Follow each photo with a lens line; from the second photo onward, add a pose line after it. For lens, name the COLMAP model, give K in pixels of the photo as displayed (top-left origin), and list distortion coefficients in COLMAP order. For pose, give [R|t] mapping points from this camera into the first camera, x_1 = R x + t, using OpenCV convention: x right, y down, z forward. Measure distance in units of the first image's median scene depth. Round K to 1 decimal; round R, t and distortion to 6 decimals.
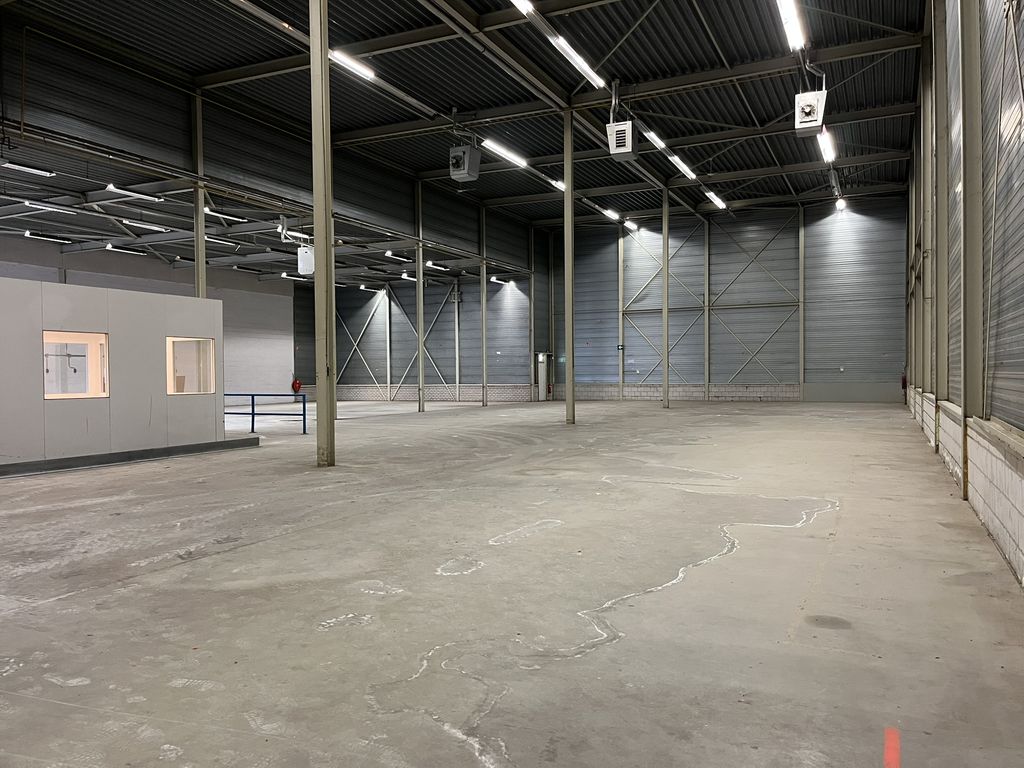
lens RADIAL K [[775.2, 0, 519.2], [0, 775.2, 384.4], [0, 0, 1]] dist [0.065440, -0.086935]
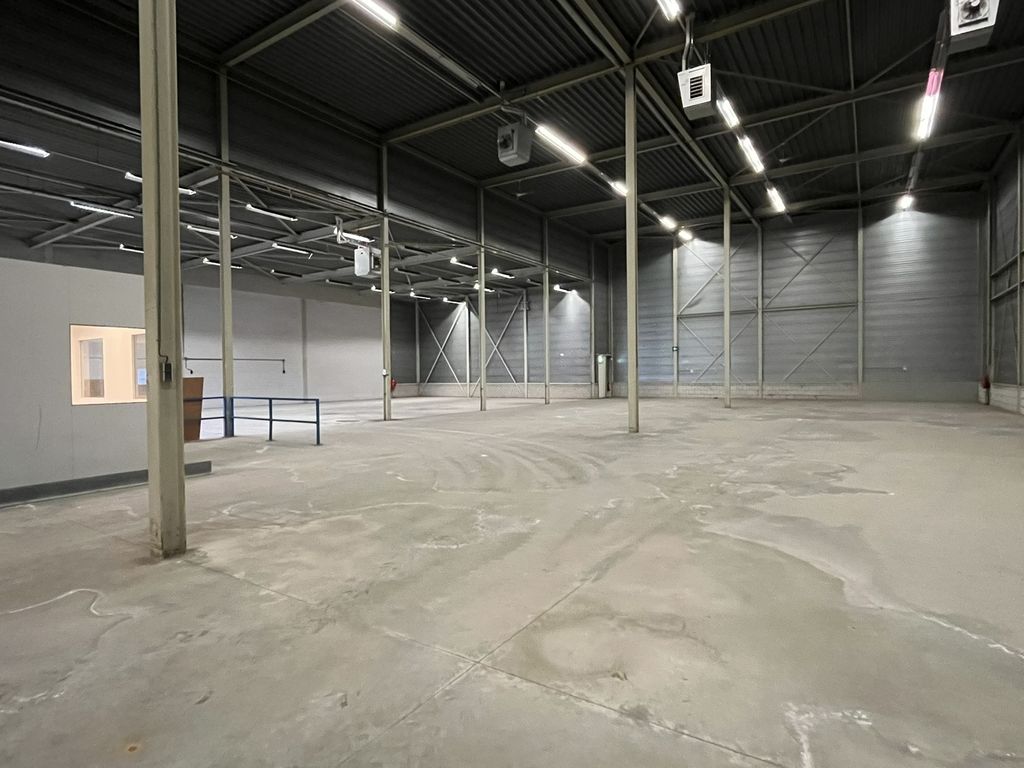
lens RADIAL K [[555.7, 0, 505.4], [0, 555.7, 383.2], [0, 0, 1]] dist [-0.001774, -0.000019]
pose [[0.989592, -0.000380, -0.143900, 0.013619], [0.000957, 0.999992, 0.003941, -0.005357], [0.143897, -0.004037, 0.989584, 0.345926]]
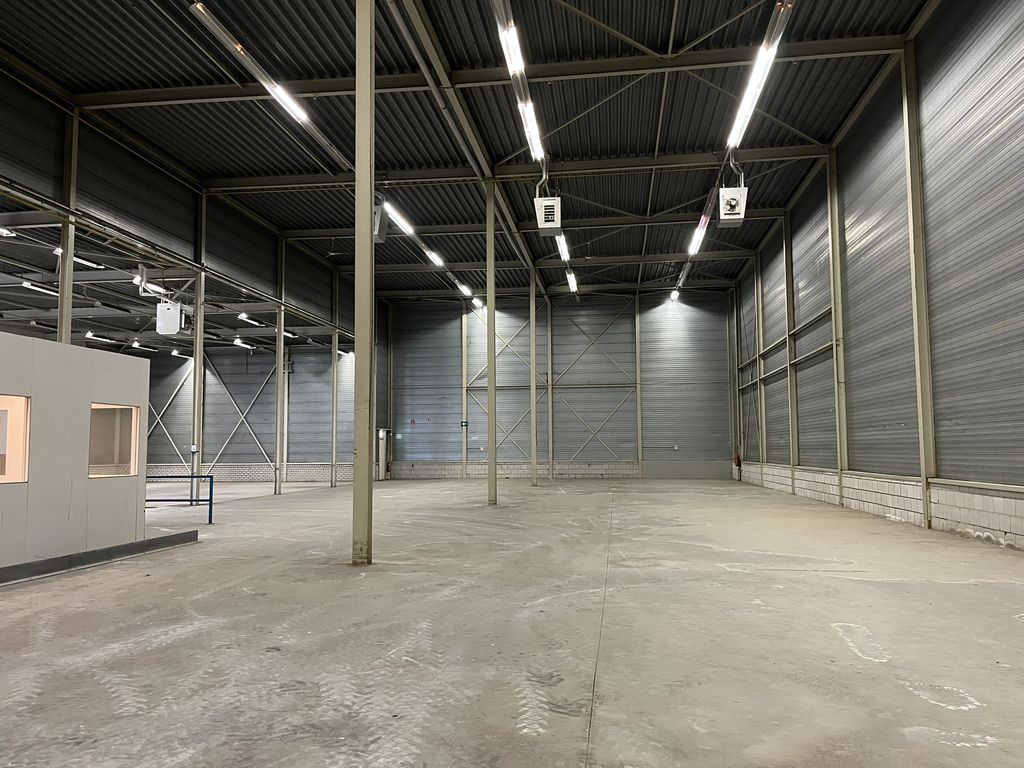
lens RADIAL K [[775.1, 0, 514.8], [0, 775.1, 388.4], [0, 0, 1]] dist [0.068692, -0.093076]
pose [[0.954168, 0.026328, 0.298110, -0.177542], [0.001904, 0.995569, -0.094016, -0.000772], [-0.299265, 0.090275, 0.949890, 0.082508]]
